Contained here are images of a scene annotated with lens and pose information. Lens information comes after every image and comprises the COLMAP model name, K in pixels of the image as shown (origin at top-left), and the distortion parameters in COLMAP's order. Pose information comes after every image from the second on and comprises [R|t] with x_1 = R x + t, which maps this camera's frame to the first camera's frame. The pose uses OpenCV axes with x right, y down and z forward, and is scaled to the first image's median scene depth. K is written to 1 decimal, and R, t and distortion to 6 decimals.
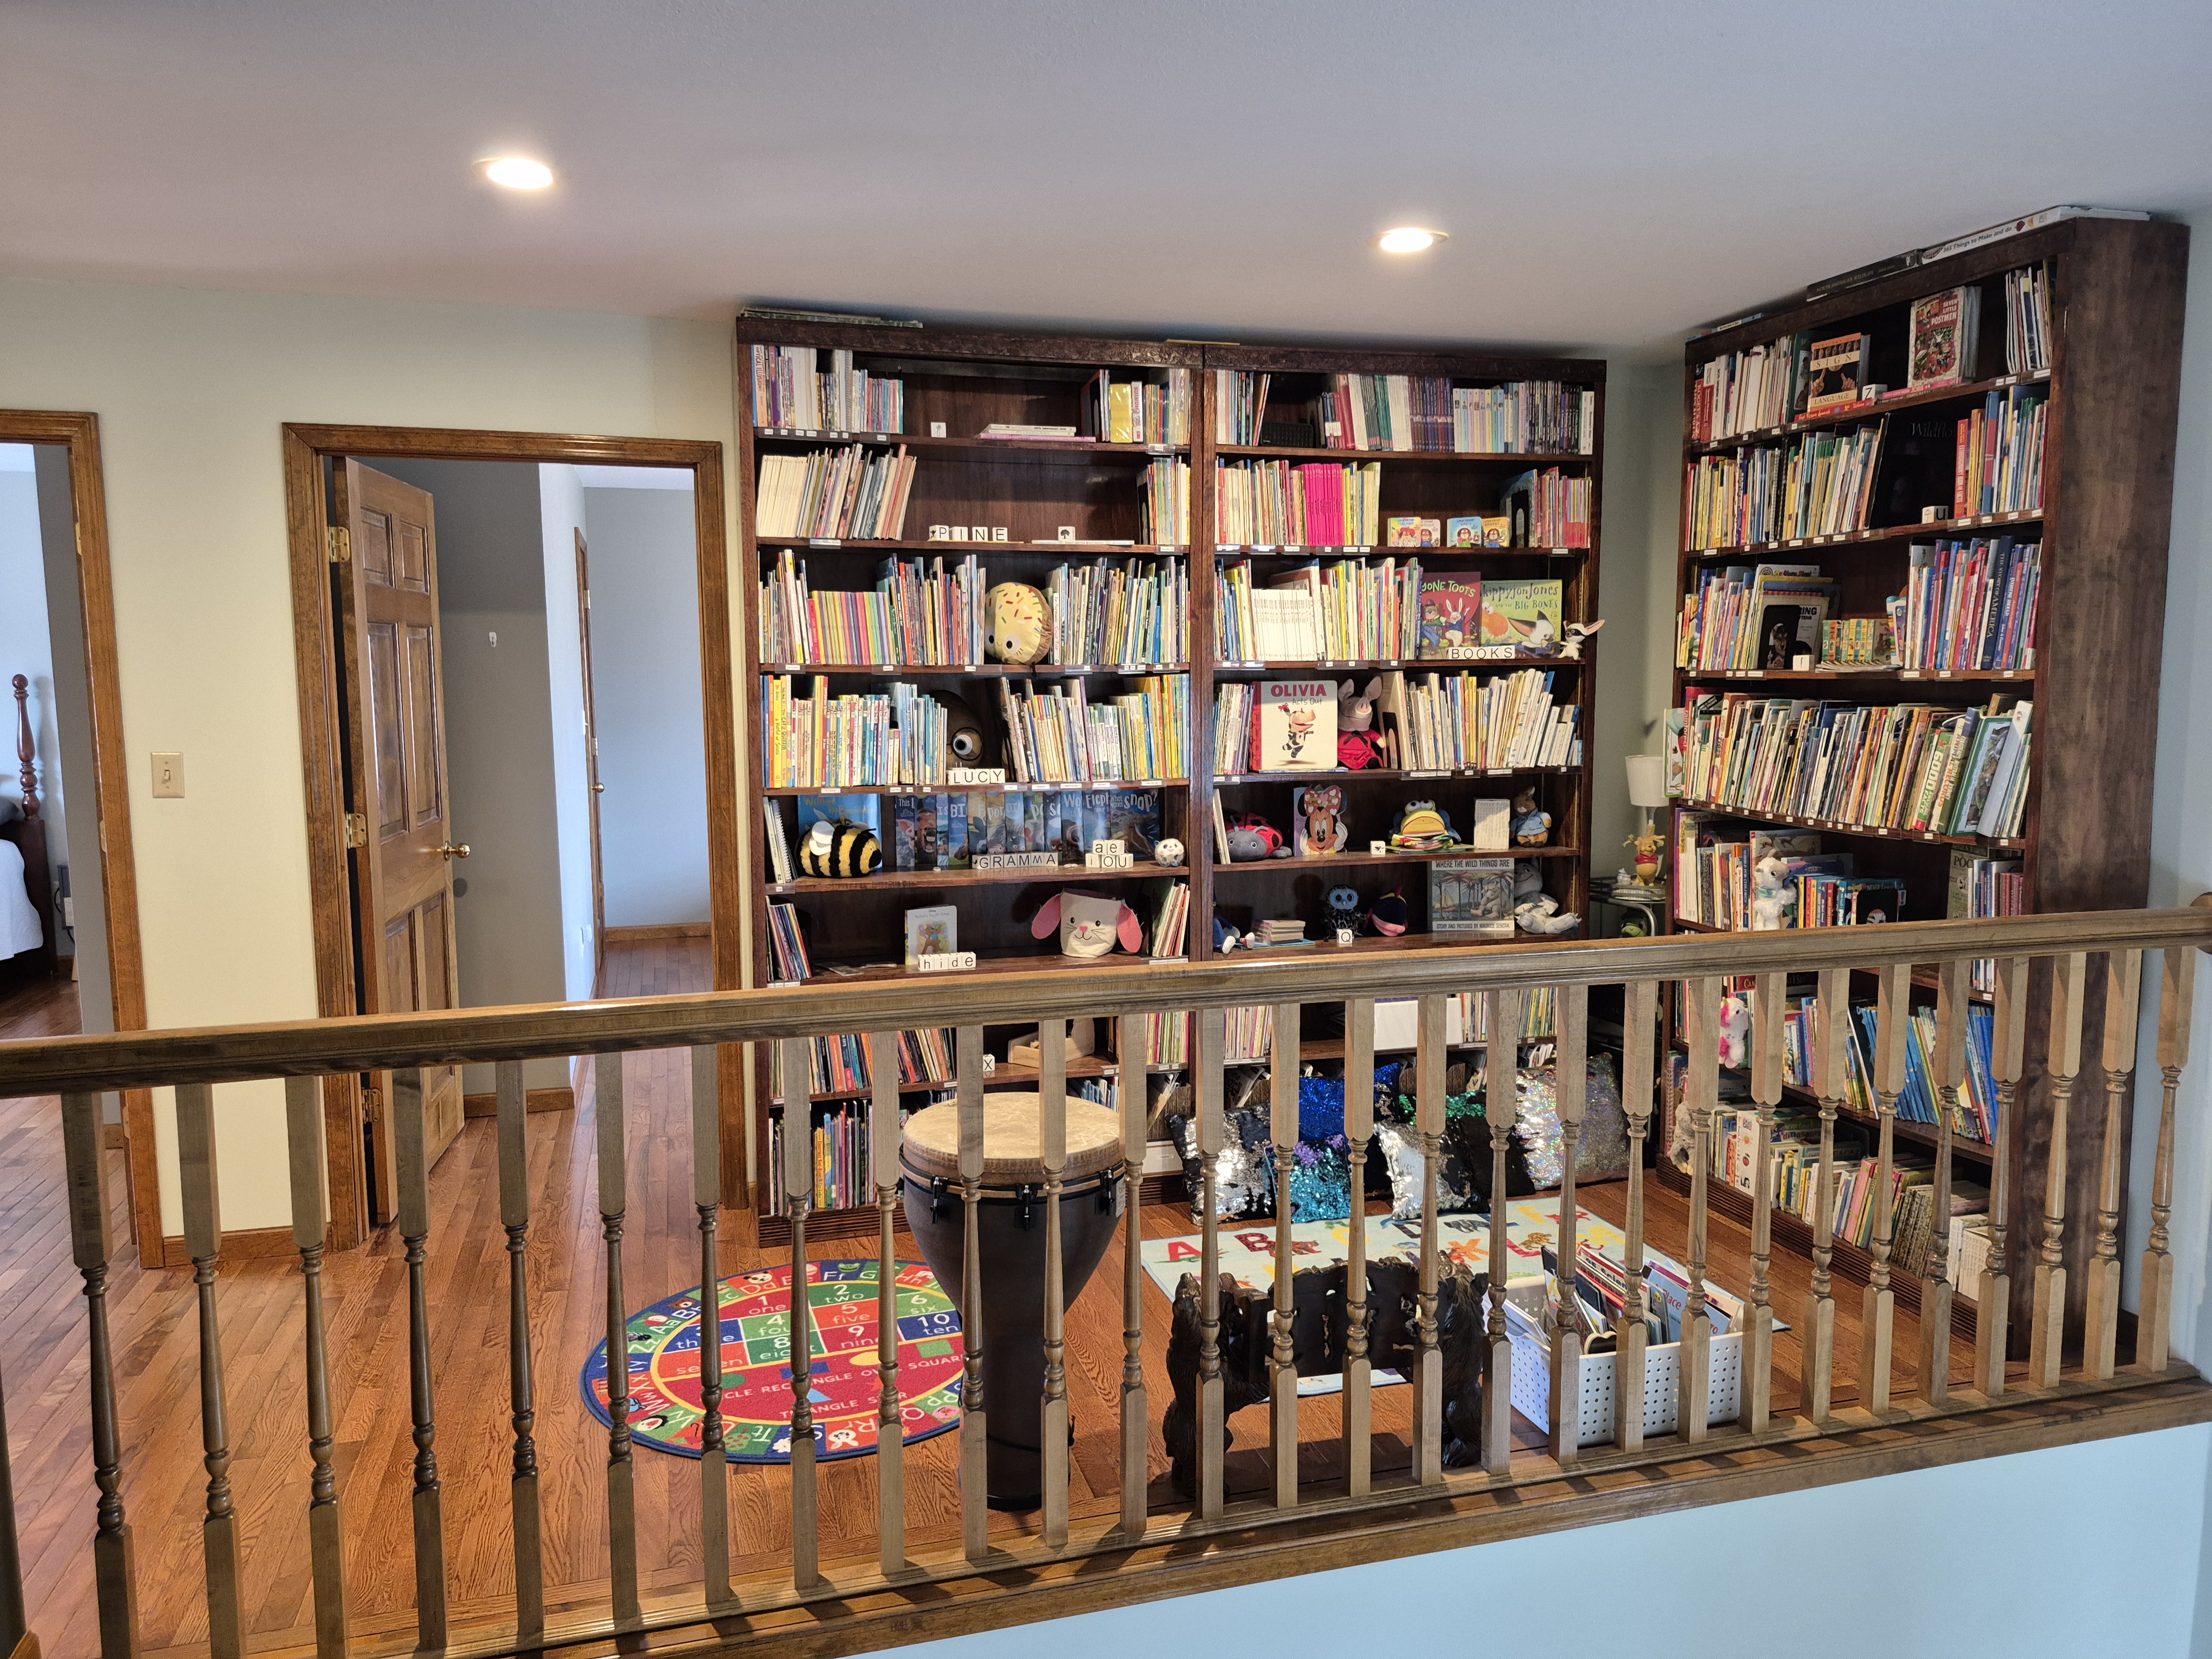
lens RADIAL K [[1526.1, 0, 1106.3], [0, 1526.1, 824.5], [0, 0, 1]] dist [0.027904, -0.044271]
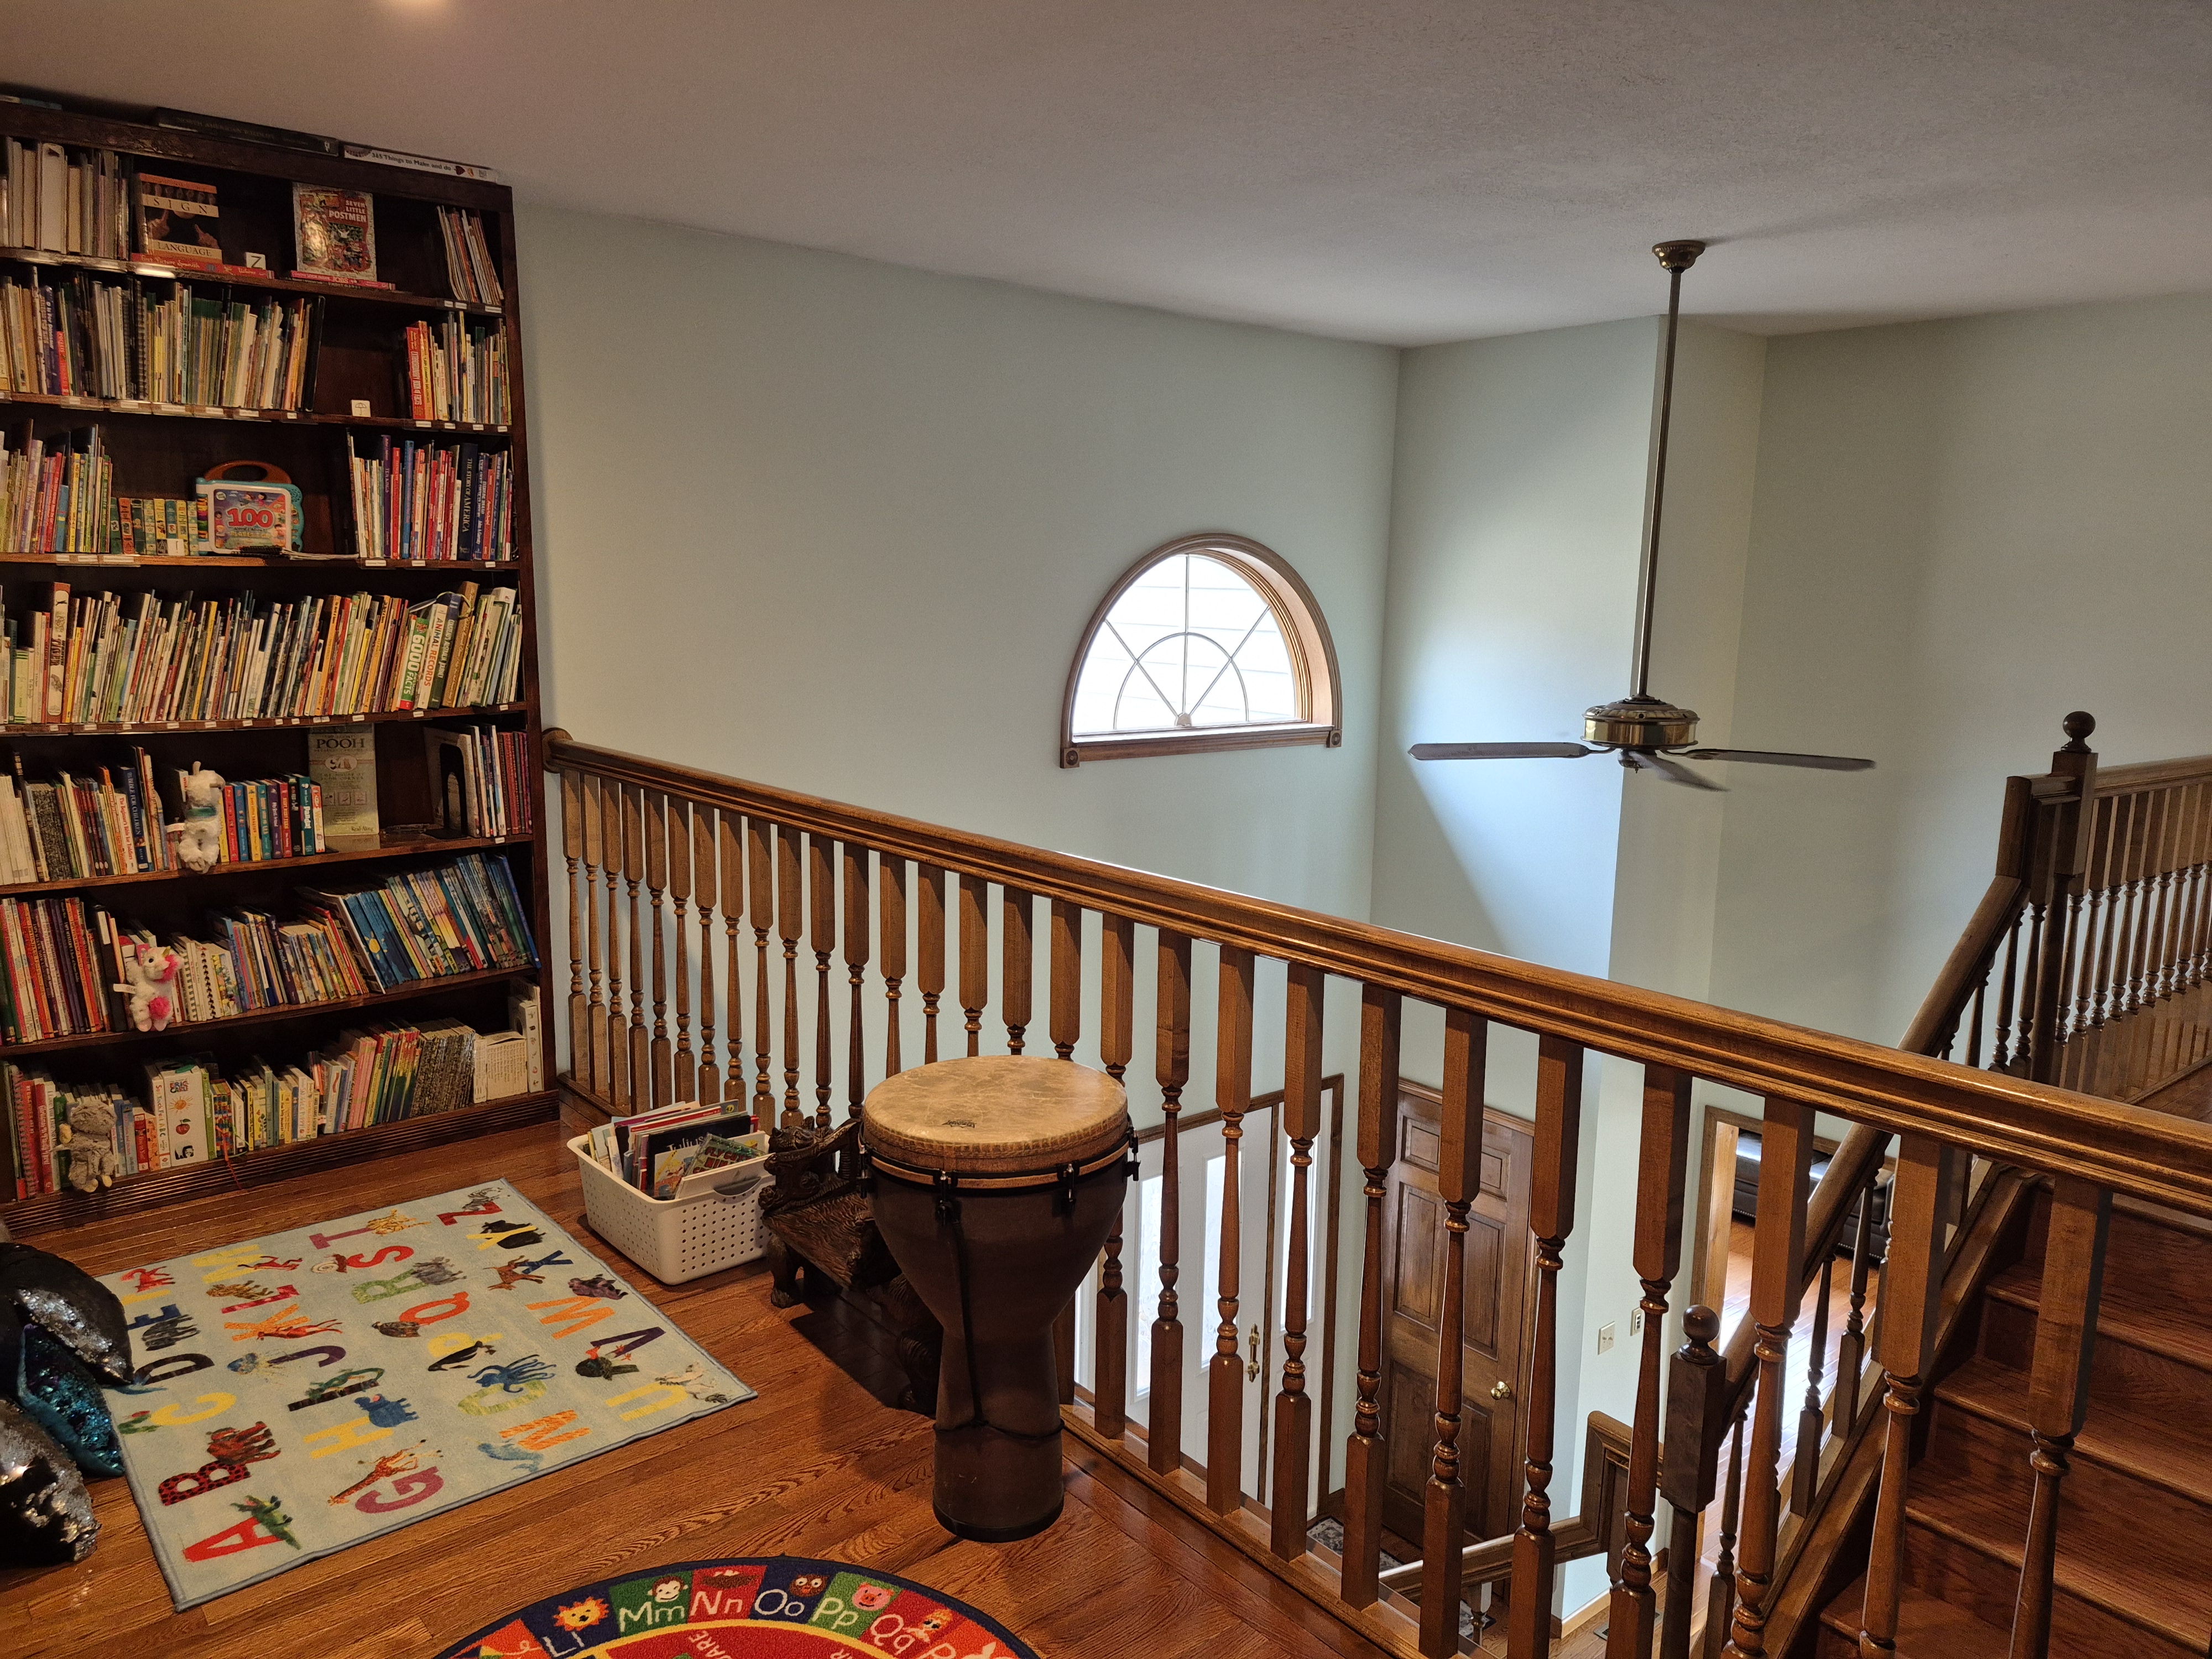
lens RADIAL K [[1526.1, 0, 1104.8], [0, 1526.1, 829.1], [0, 0, 1]] dist [0.027904, -0.044271]
pose [[-0.411170, -0.147703, 0.899513, -0.647200], [0.080963, 0.976968, 0.197430, -0.087191], [-0.907956, 0.154005, -0.389741, 0.988388]]
